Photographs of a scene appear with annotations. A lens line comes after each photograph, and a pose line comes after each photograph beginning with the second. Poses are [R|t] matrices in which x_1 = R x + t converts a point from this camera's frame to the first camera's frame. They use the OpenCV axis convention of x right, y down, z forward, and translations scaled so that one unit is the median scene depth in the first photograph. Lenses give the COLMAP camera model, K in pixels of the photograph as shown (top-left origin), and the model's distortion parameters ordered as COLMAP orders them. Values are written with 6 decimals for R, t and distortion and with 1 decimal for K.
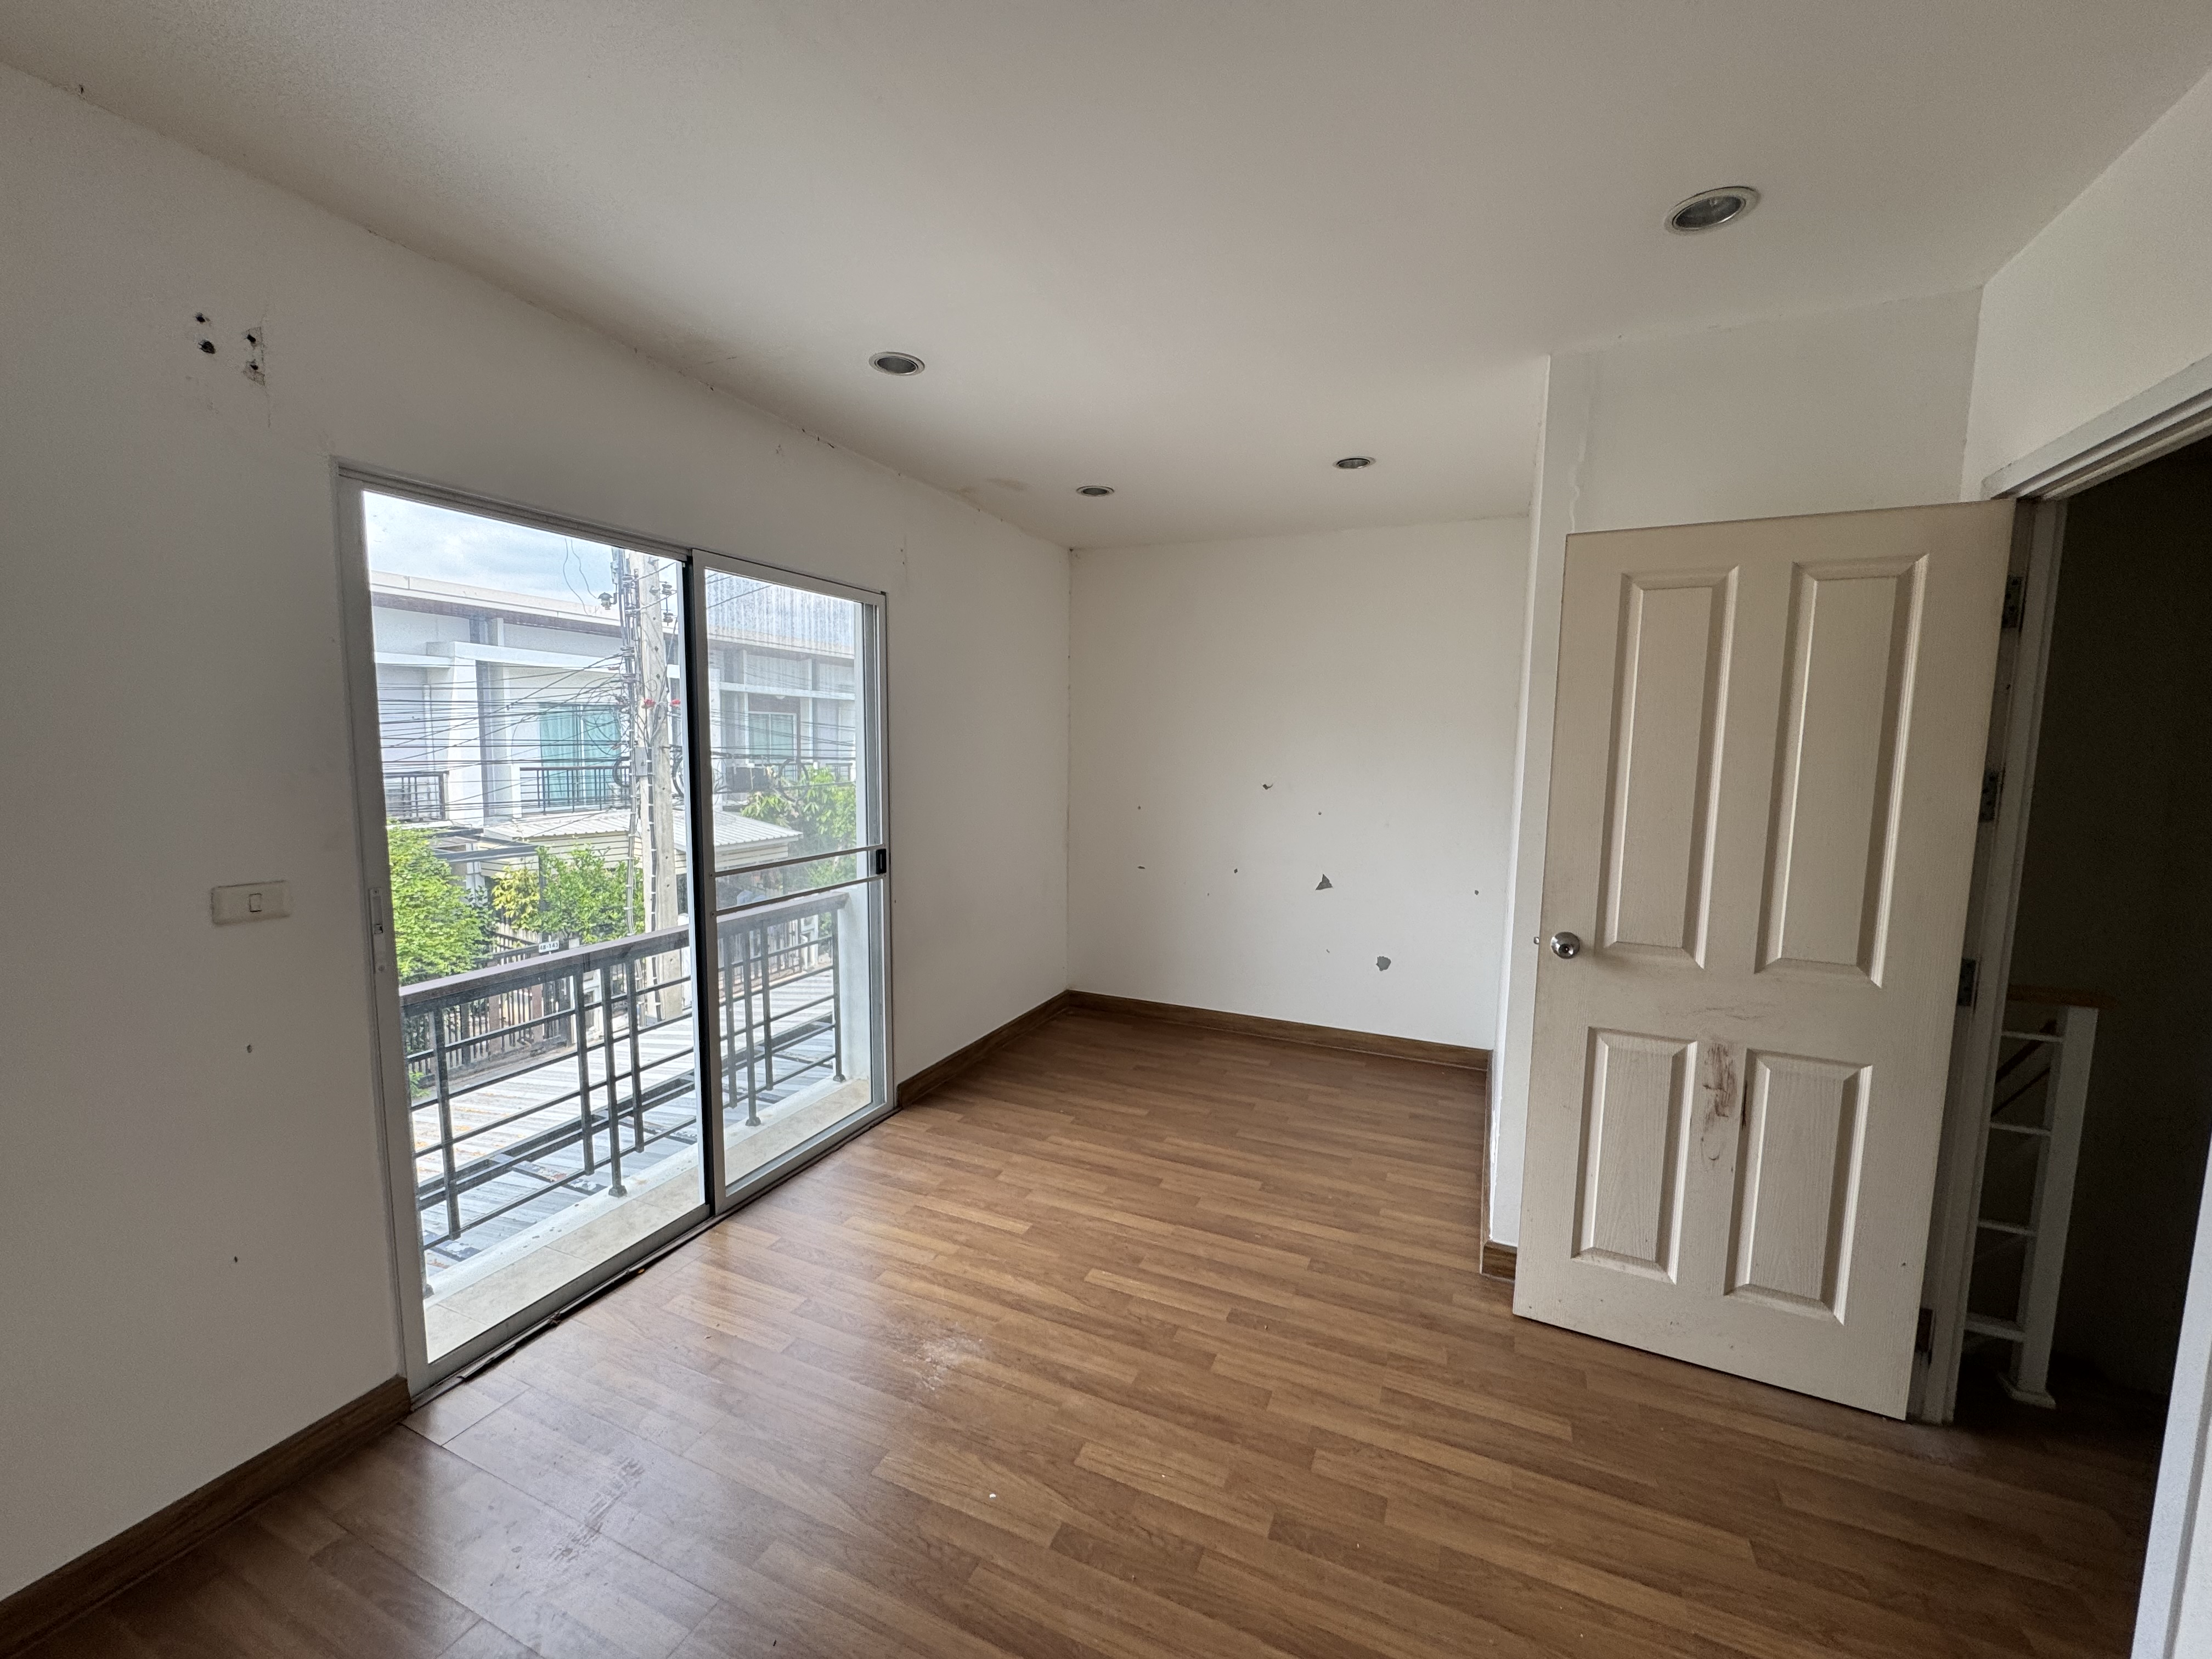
lens RADIAL K [[880.3, 0, 1106.6], [0, 880.3, 836.2], [0, 0, 1]] dist [-0.000170, 0.000046]
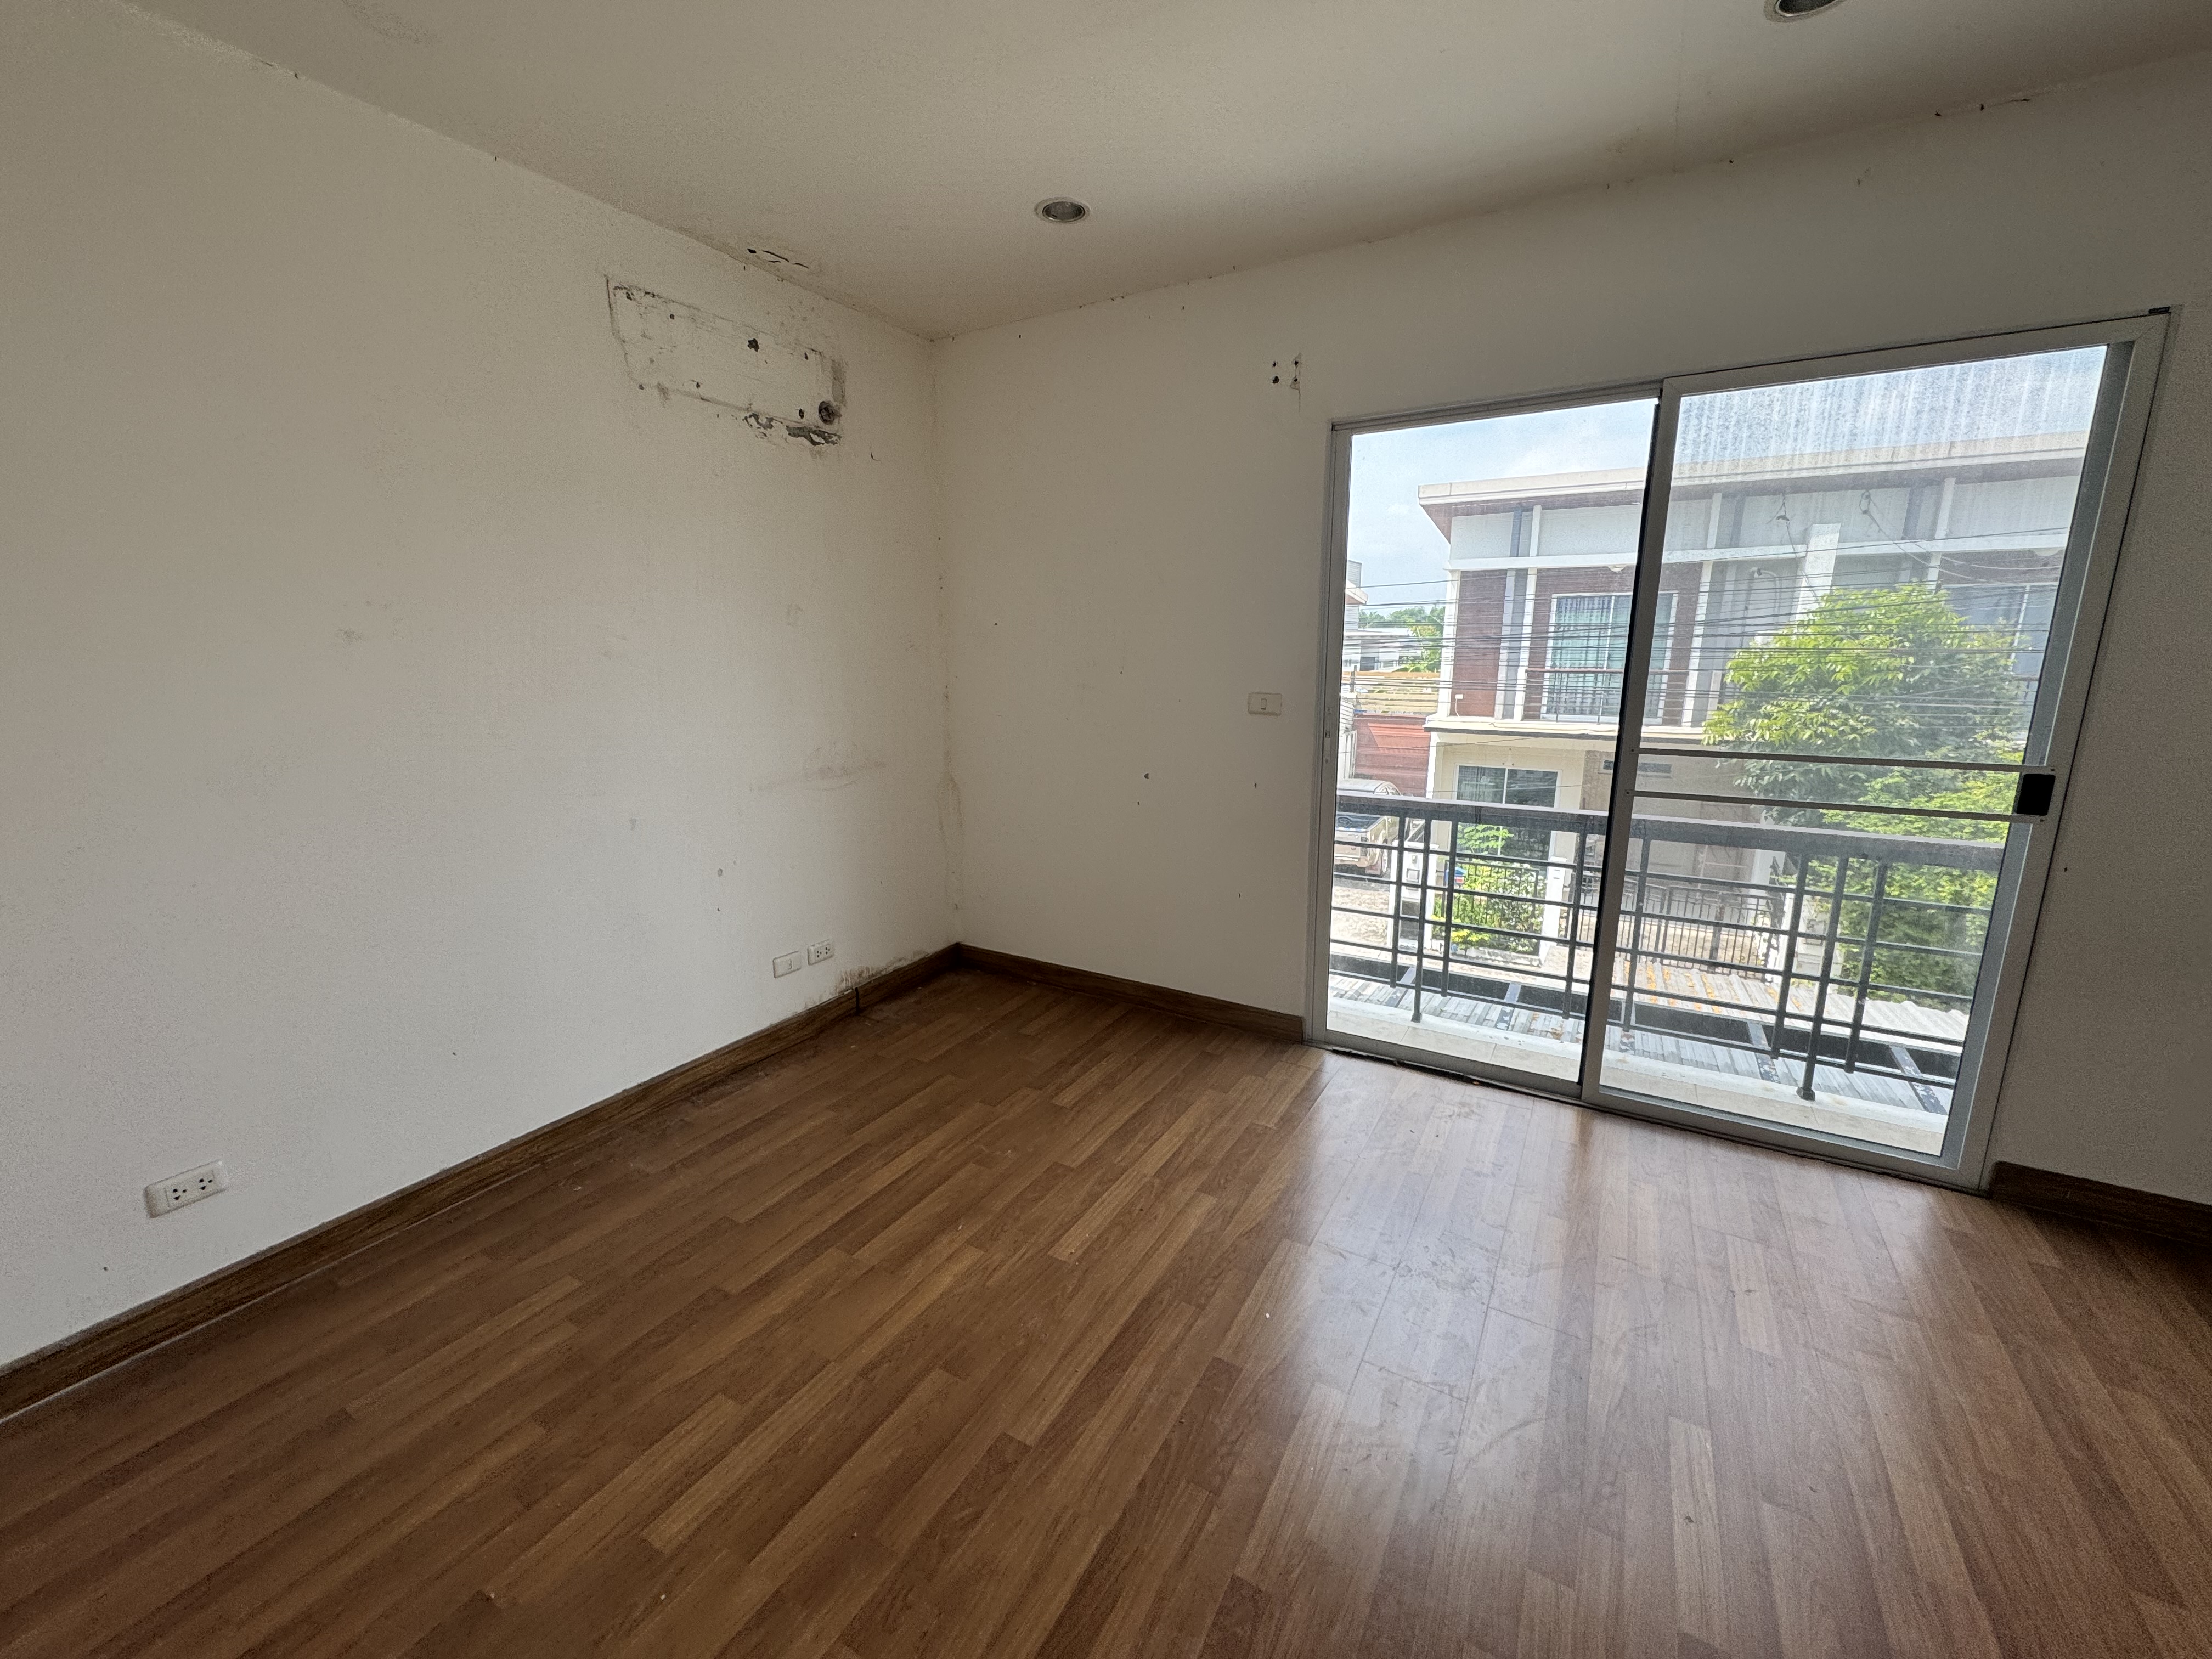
lens RADIAL K [[880.3, 0, 1111.2], [0, 880.3, 842.2], [0, 0, 1]] dist [-0.000170, 0.000046]
pose [[-0.114932, 0.206679, -0.971635, 0.671883], [-0.105375, 0.970061, 0.218809, -0.009895], [0.987769, 0.127534, -0.089712, 0.704651]]
